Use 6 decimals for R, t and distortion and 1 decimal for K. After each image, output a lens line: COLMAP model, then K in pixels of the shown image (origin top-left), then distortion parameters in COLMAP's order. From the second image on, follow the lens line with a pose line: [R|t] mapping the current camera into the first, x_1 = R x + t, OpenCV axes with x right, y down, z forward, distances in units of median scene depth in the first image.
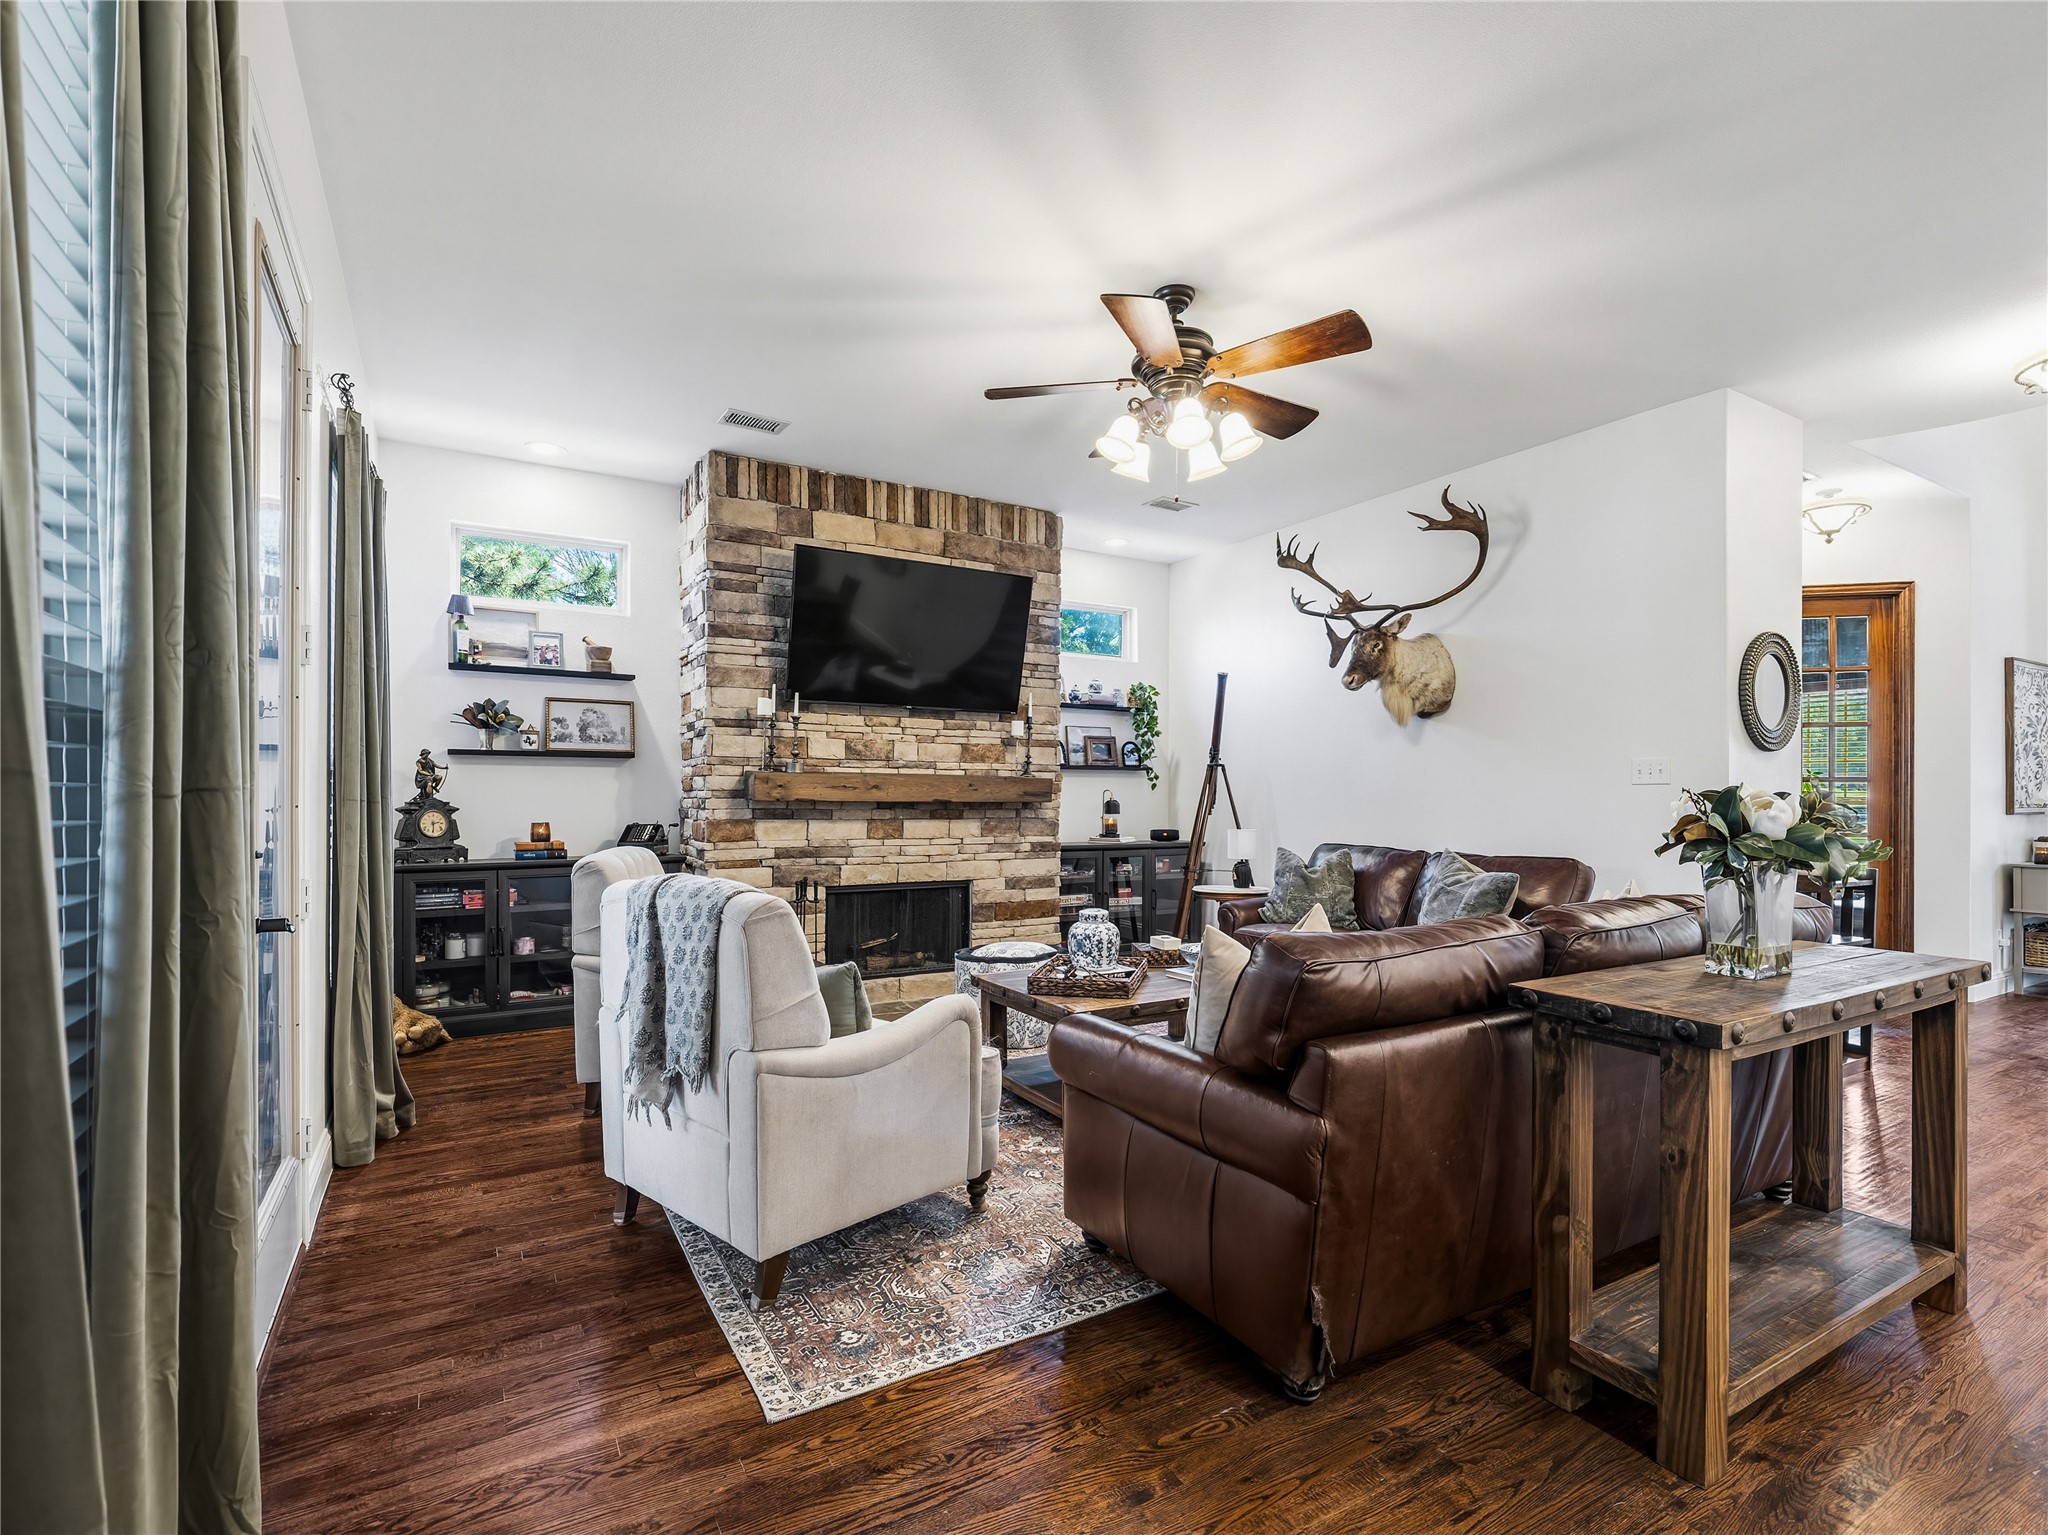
lens RADIAL K [[982.3, 0, 1055.4], [0, 982.3, 800.4], [0, 0, 1]] dist [0.017315, -0.007733]
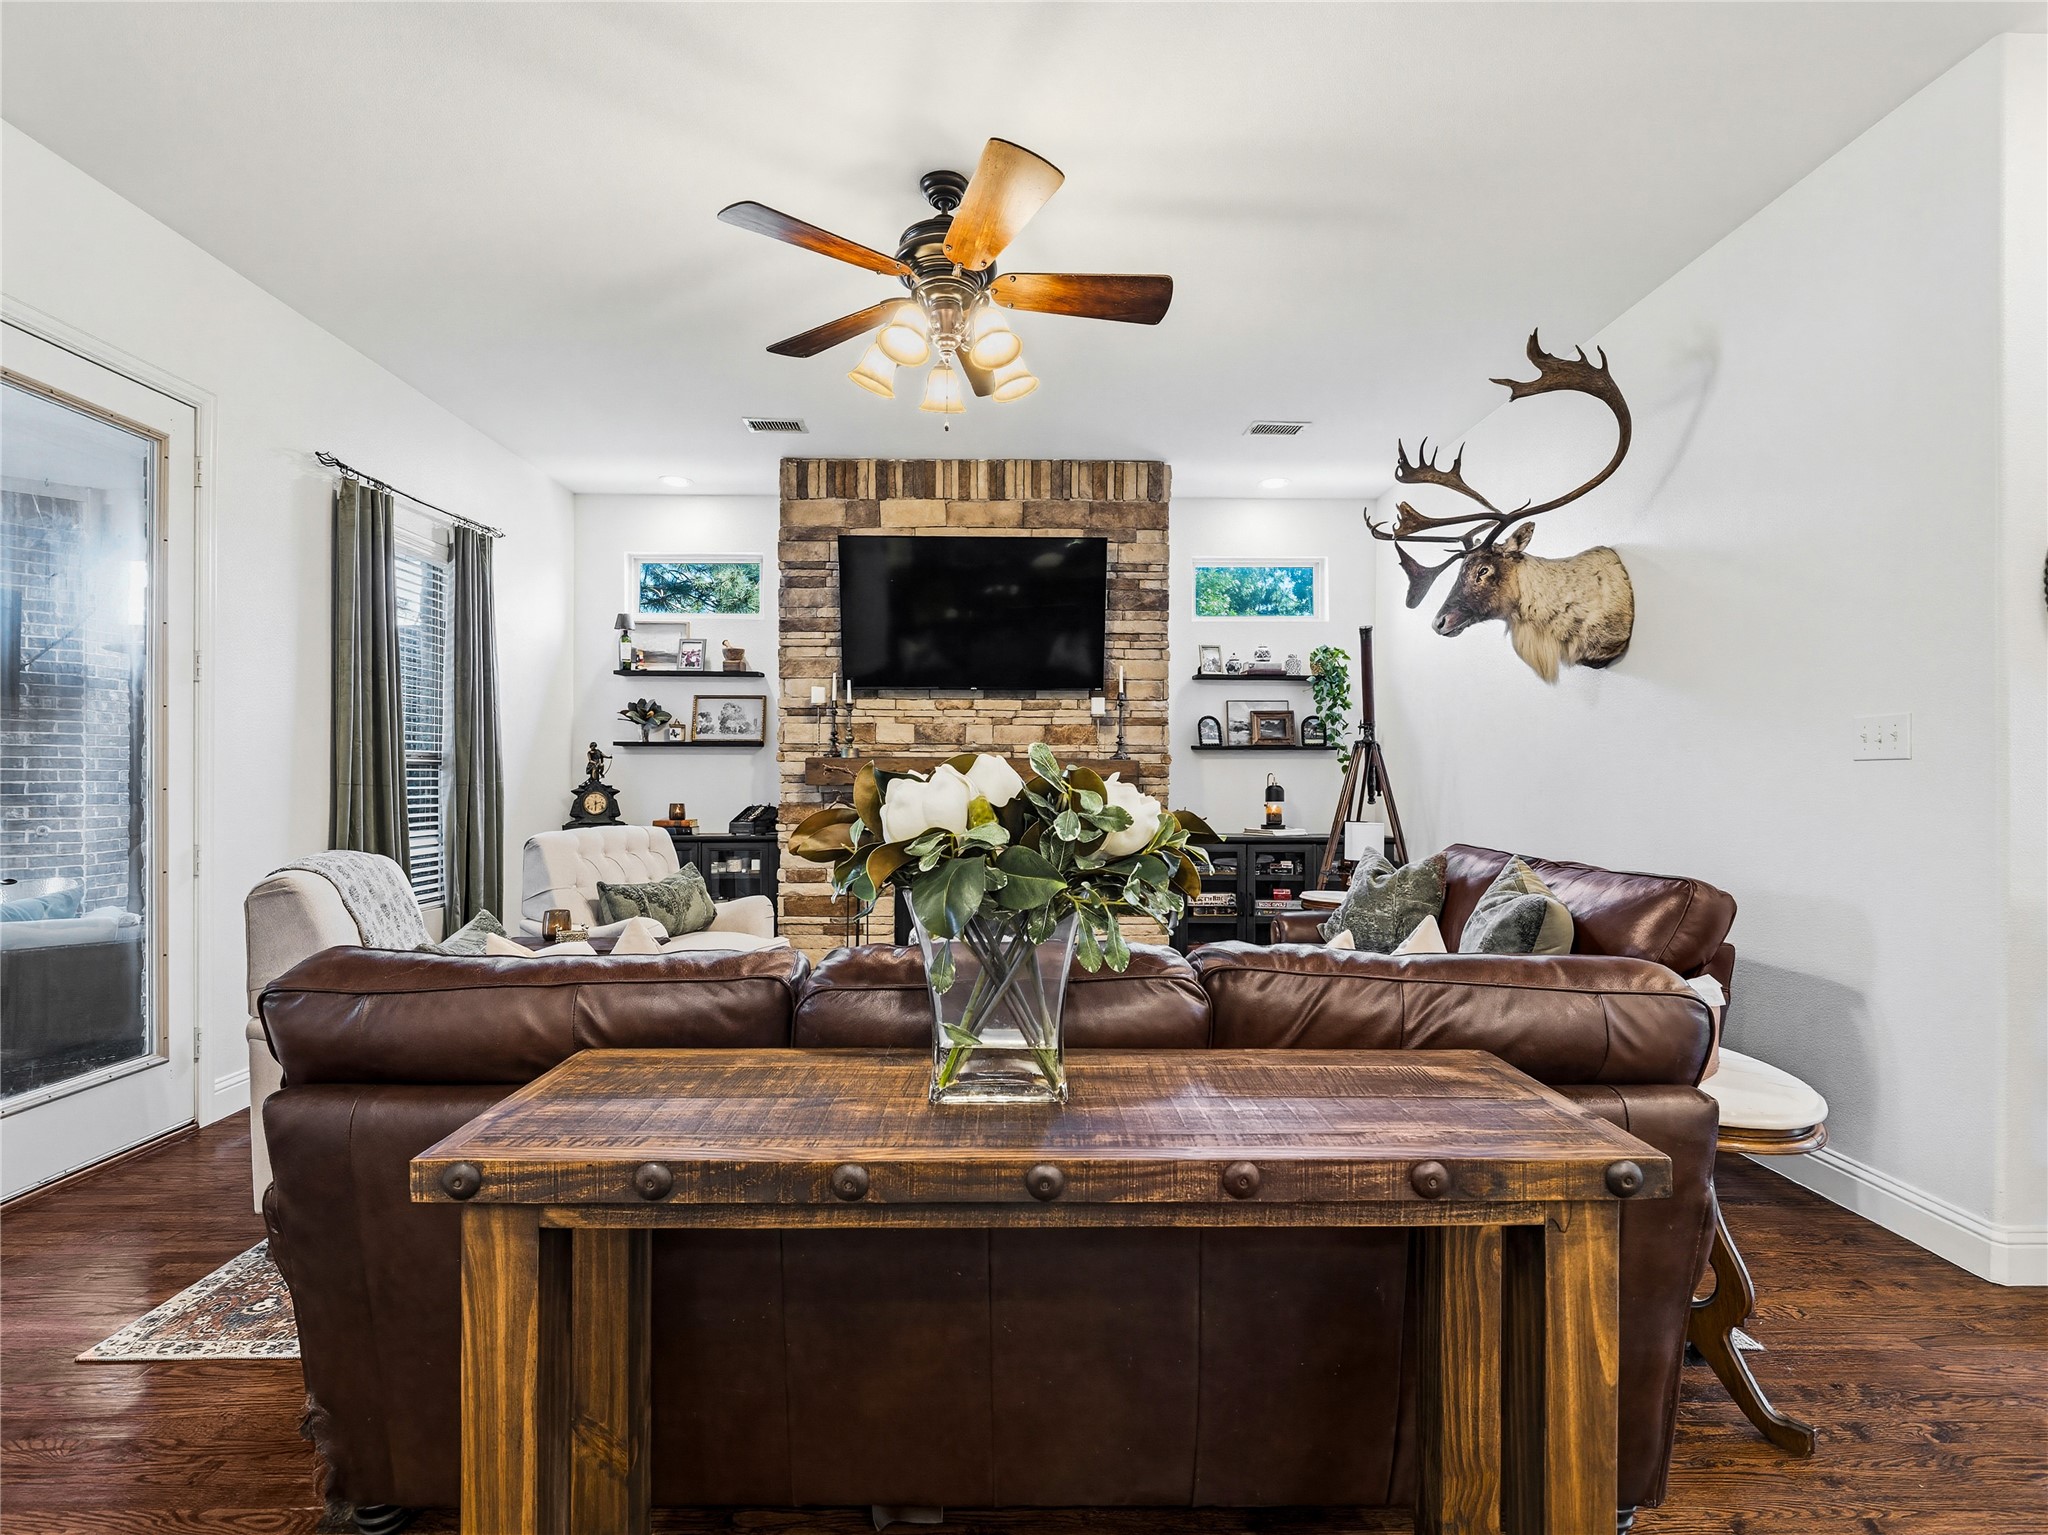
lens RADIAL K [[982.3, 0, 1022.4], [0, 982.3, 776.2], [0, 0, 1]] dist [0.017315, -0.007733]
pose [[0.858611, -0.002598, -0.512621, 0.391432], [-0.002263, 0.999958, -0.008858, -0.000319], [0.512622, 0.008766, 0.858569, 0.199930]]
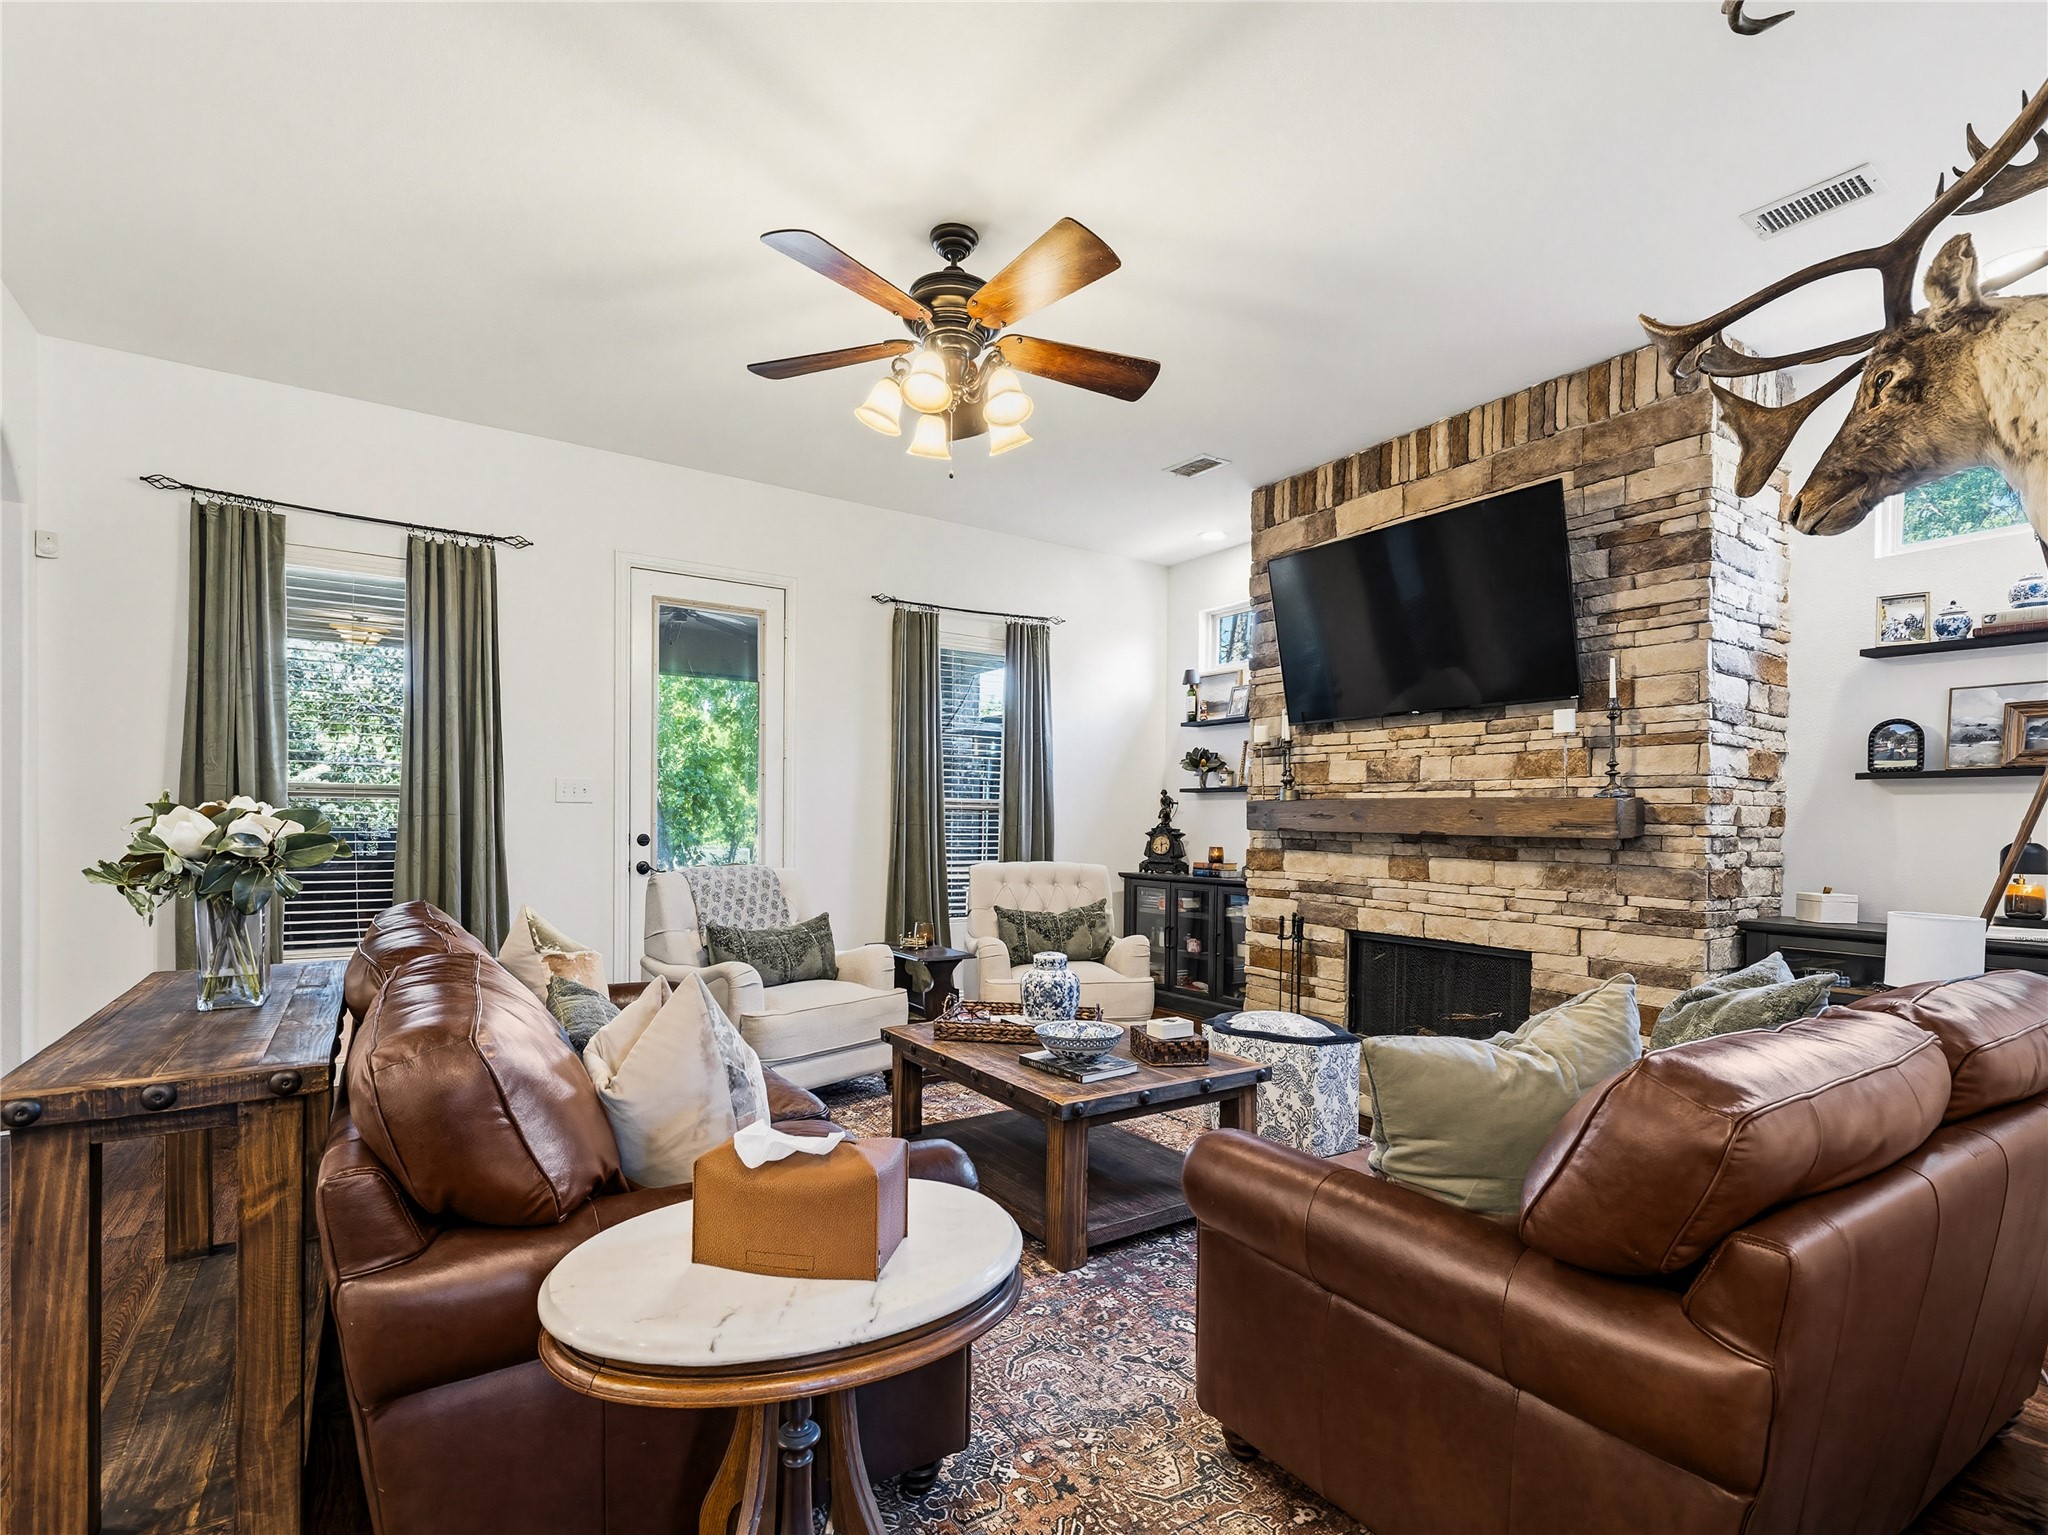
lens RADIAL K [[982.3, 0, 1038.7], [0, 982.3, 832.9], [0, 0, 1]] dist [0.017315, -0.007733]
pose [[0.045591, 0.012624, -0.998880, 0.623652], [-0.011660, 0.999859, 0.012104, -0.005714], [0.998892, 0.011095, 0.045731, 0.677311]]
